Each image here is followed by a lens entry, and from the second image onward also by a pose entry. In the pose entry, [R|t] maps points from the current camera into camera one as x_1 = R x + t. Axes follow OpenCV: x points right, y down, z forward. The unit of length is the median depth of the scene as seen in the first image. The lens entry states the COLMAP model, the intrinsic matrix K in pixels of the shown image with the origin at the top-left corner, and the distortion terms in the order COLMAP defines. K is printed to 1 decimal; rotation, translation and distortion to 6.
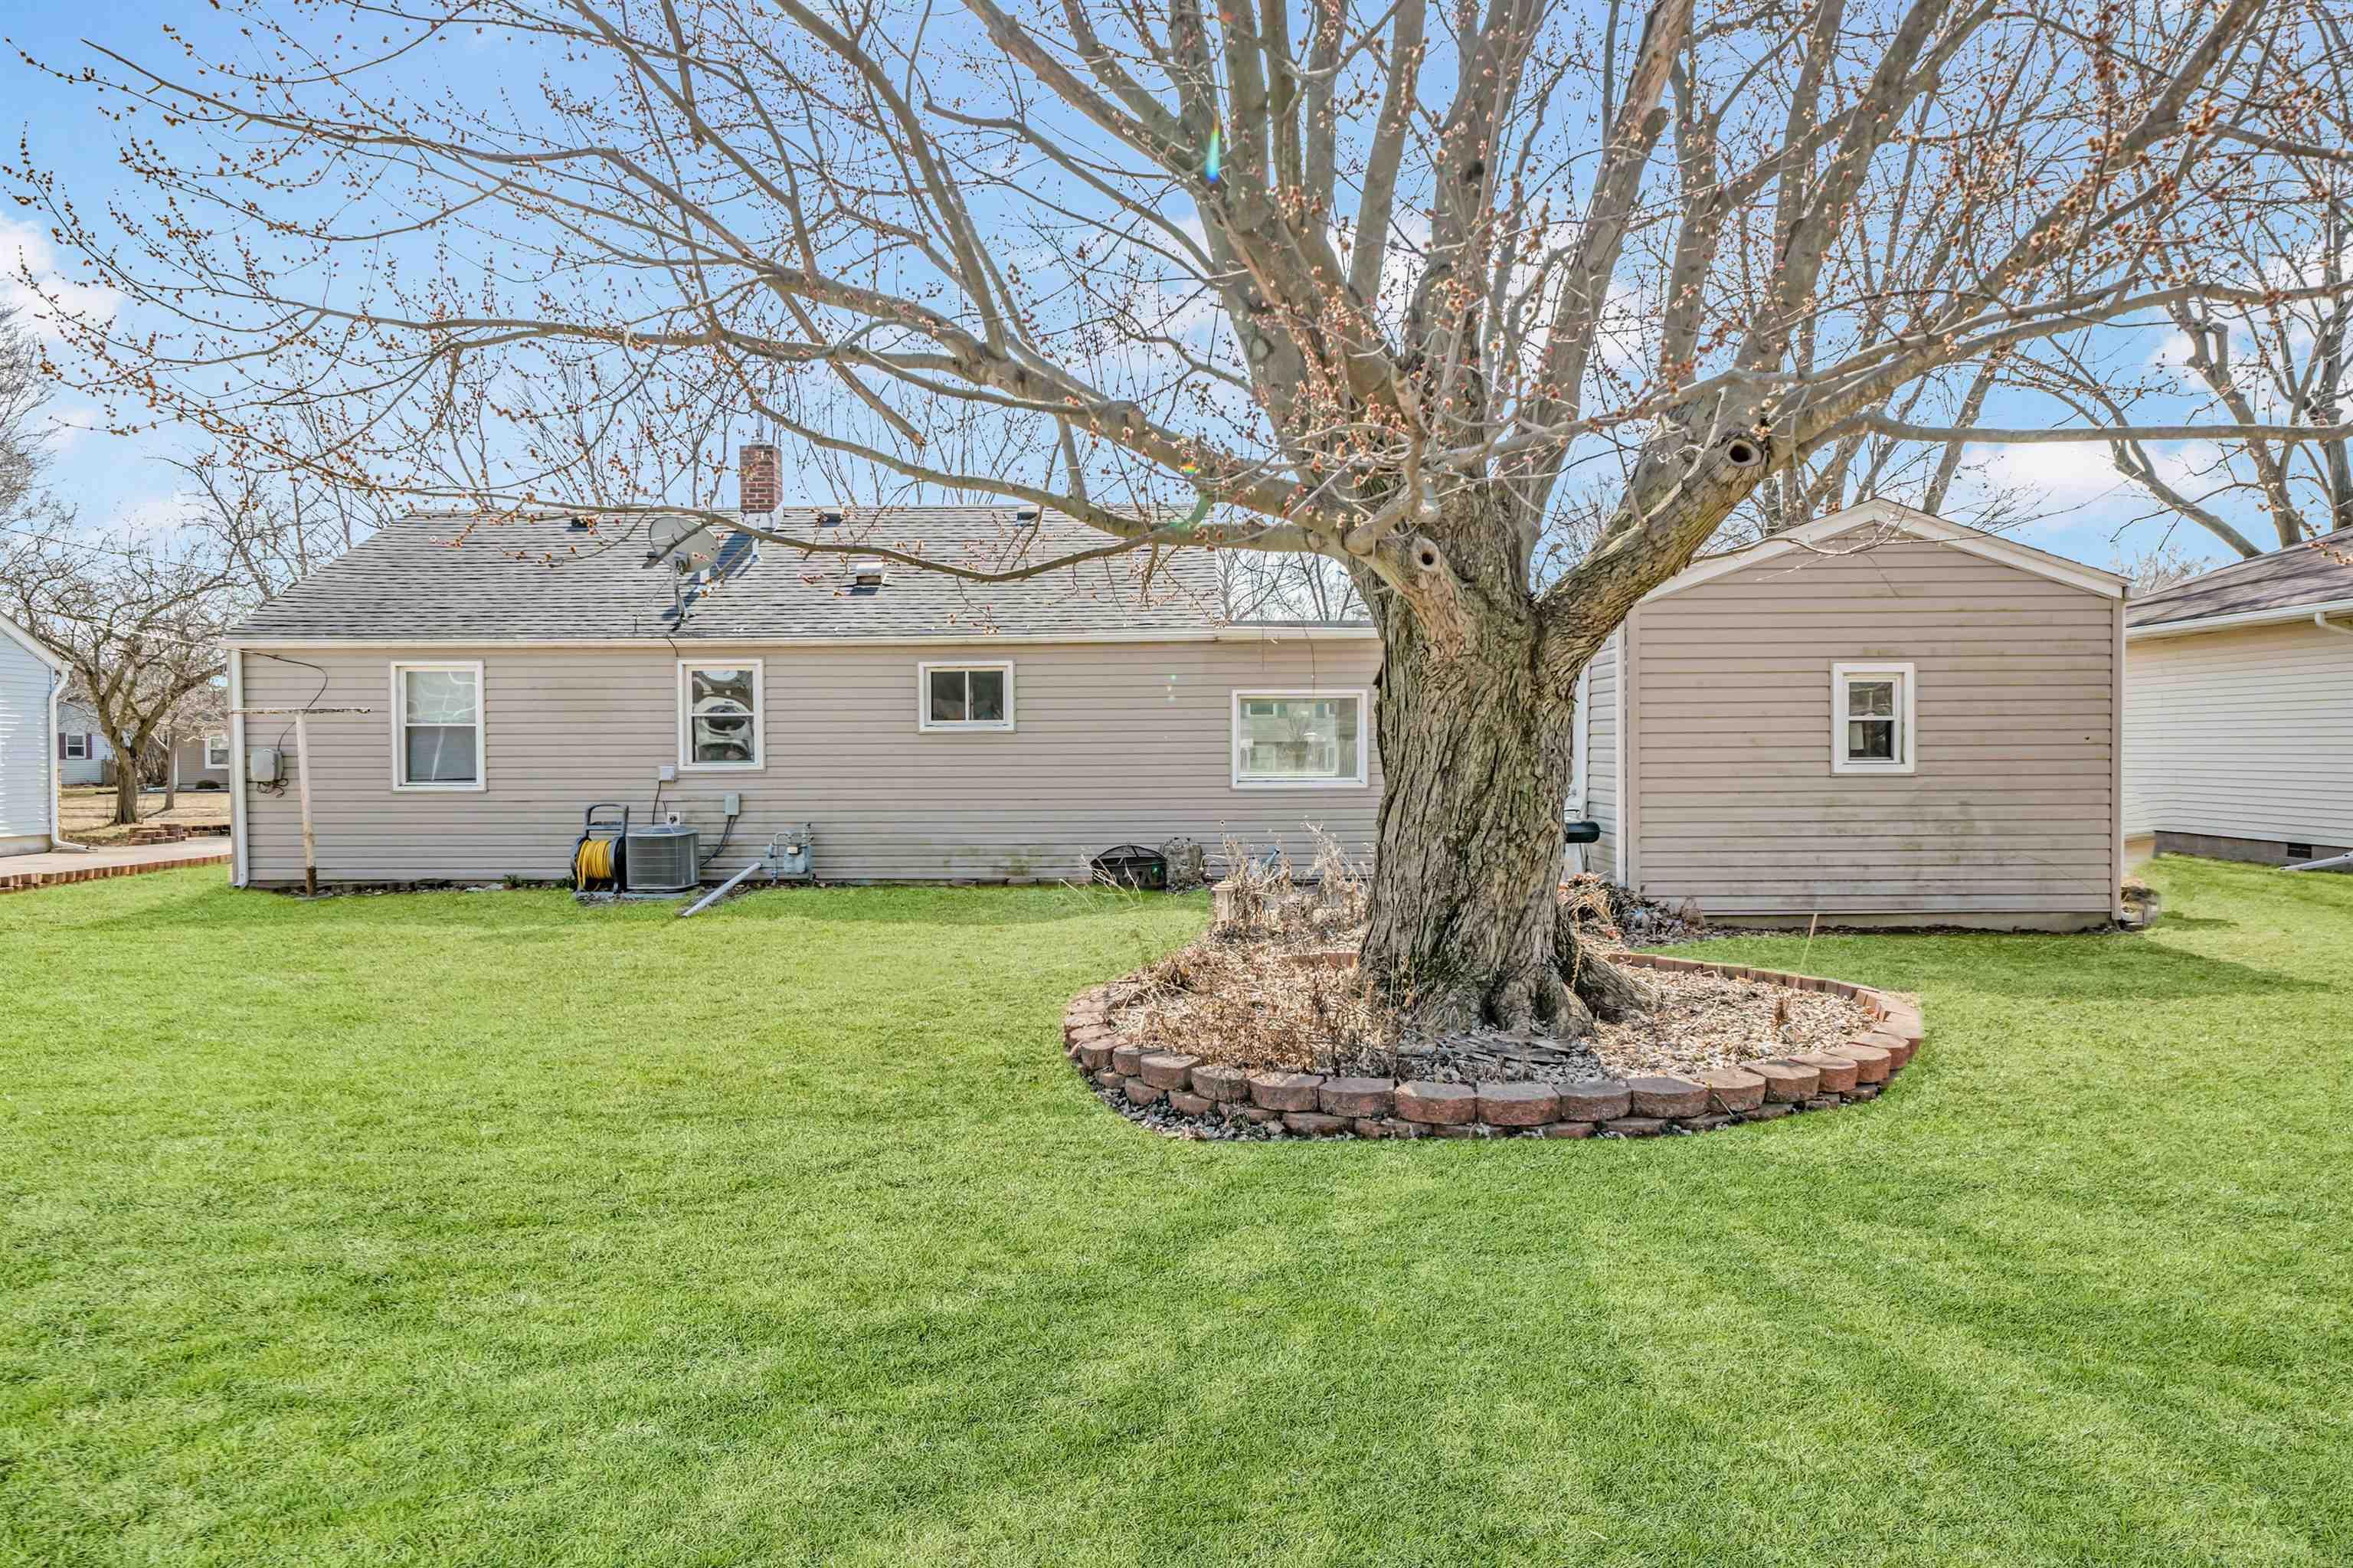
lens RADIAL K [[1558.8, 0, 1178.8], [0, 1558.8, 782.0], [0, 0, 1]] dist [0.007304, 0.000669]
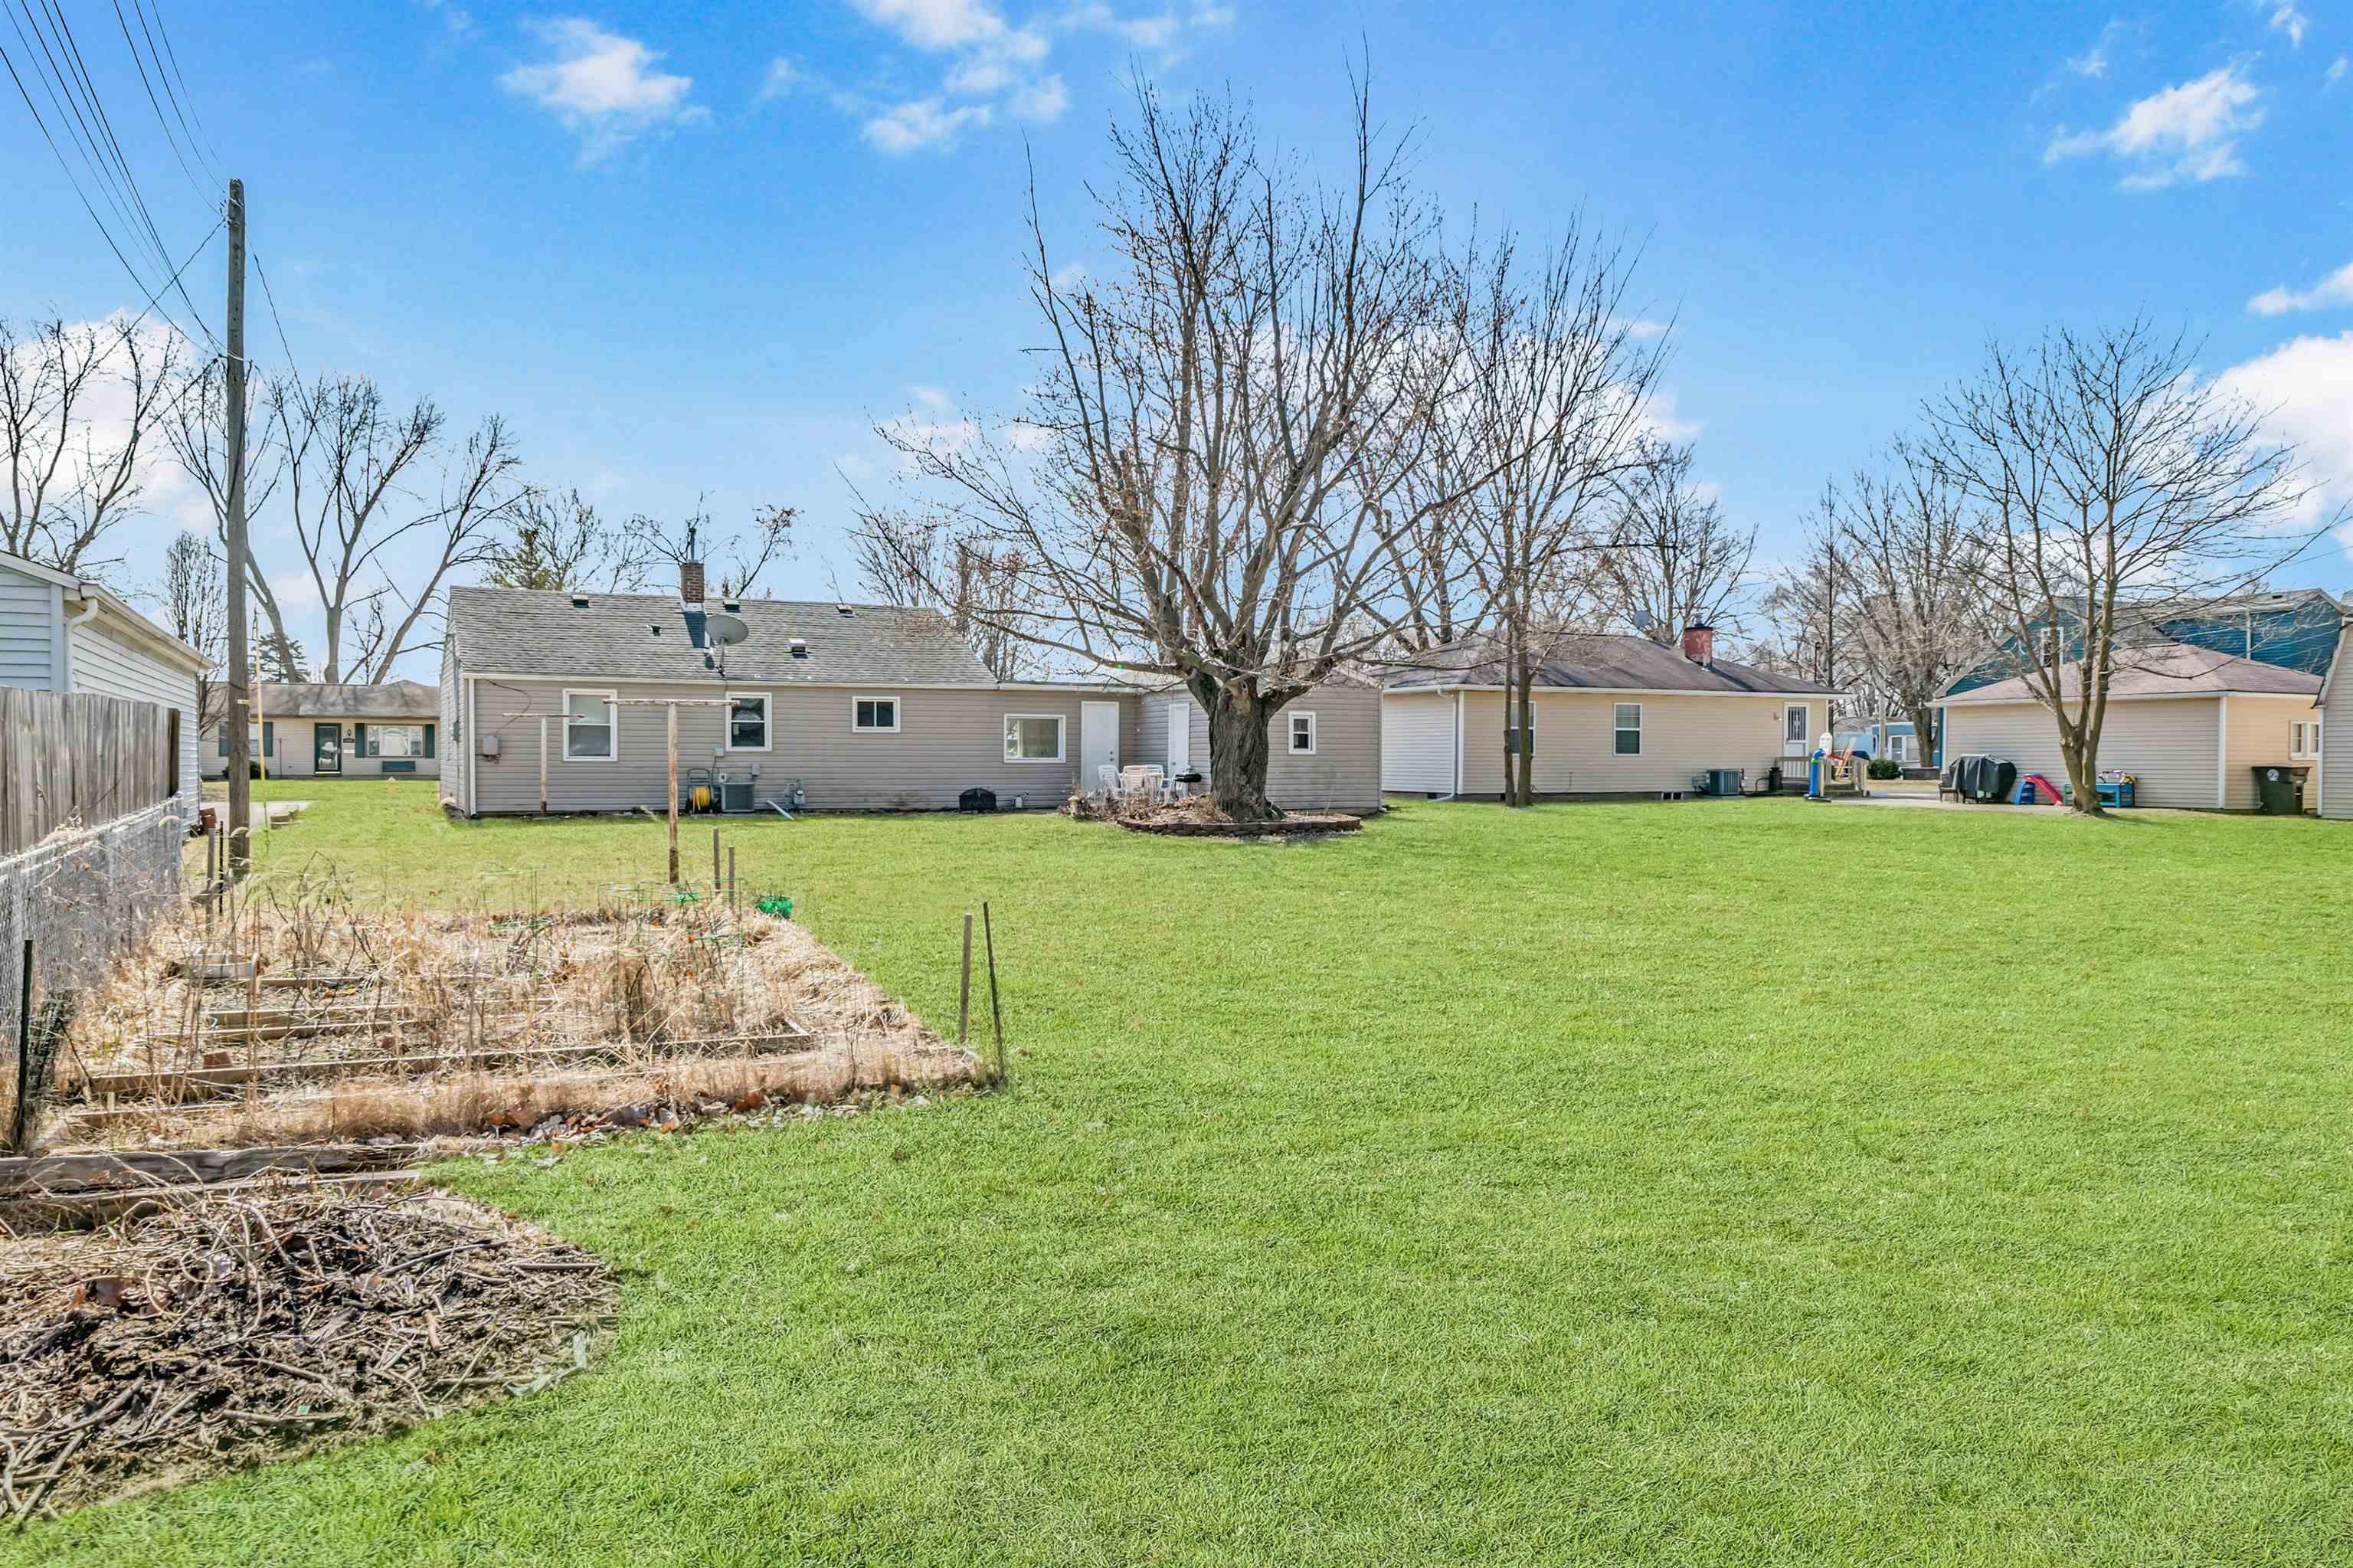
lens RADIAL K [[1653.8, 0, 1187.1], [0, 1653.8, 782.1], [0, 0, 1]] dist [-0.000252, -0.000543]
pose [[0.883444, -0.000199, 0.468536, -0.770047], [0.002976, 0.999982, -0.005187, 0.041662], [-0.468526, 0.005977, 0.883429, -1.015794]]
